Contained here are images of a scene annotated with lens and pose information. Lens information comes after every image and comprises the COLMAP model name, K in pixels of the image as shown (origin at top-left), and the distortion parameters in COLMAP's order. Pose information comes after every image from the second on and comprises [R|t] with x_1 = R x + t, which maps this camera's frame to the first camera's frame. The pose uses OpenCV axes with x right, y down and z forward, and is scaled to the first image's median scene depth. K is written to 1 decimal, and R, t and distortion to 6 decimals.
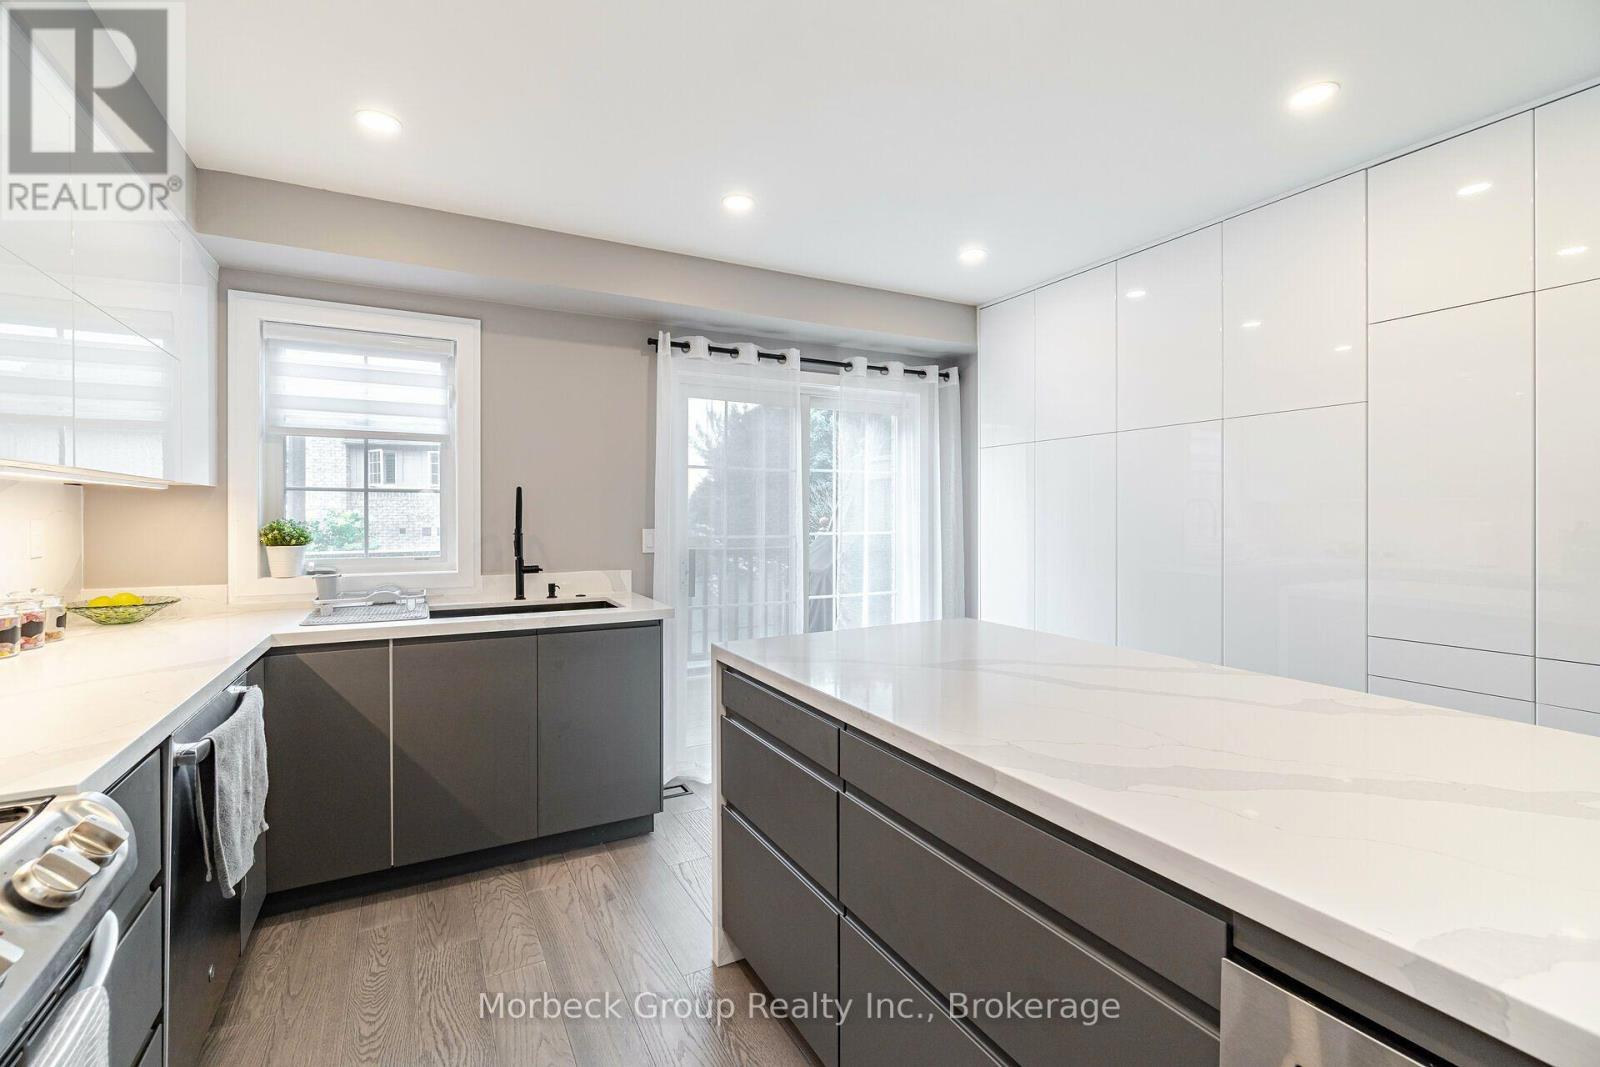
lens RADIAL K [[691.4, 0, 798.4], [0, 691.4, 523.0], [0, 0, 1]] dist [-0.017144, -0.000218]
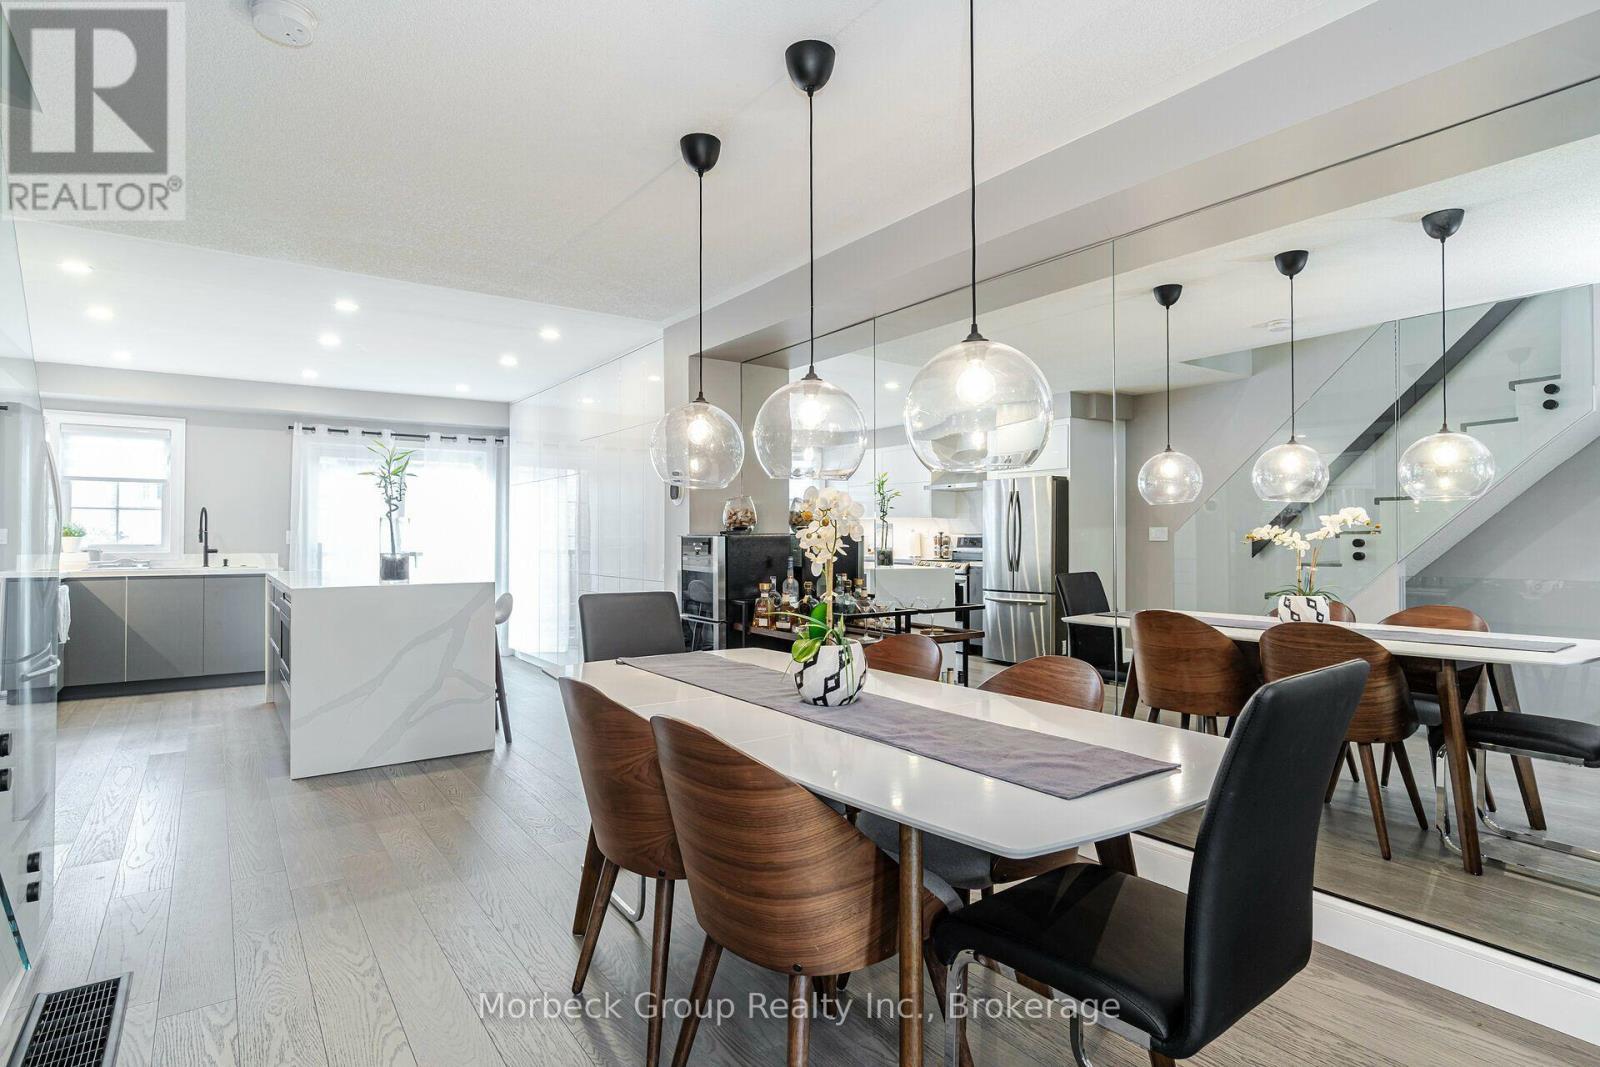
lens RADIAL K [[833.7, 0, 796.4], [0, 833.7, 527.7], [0, 0, 1]] dist [-0.004162, -0.000279]
pose [[0.993020, 0.002932, 0.117906, 0.916424], [-0.000372, 0.999764, -0.021732, 0.051280], [-0.117942, 0.021536, 0.992787, -1.428938]]
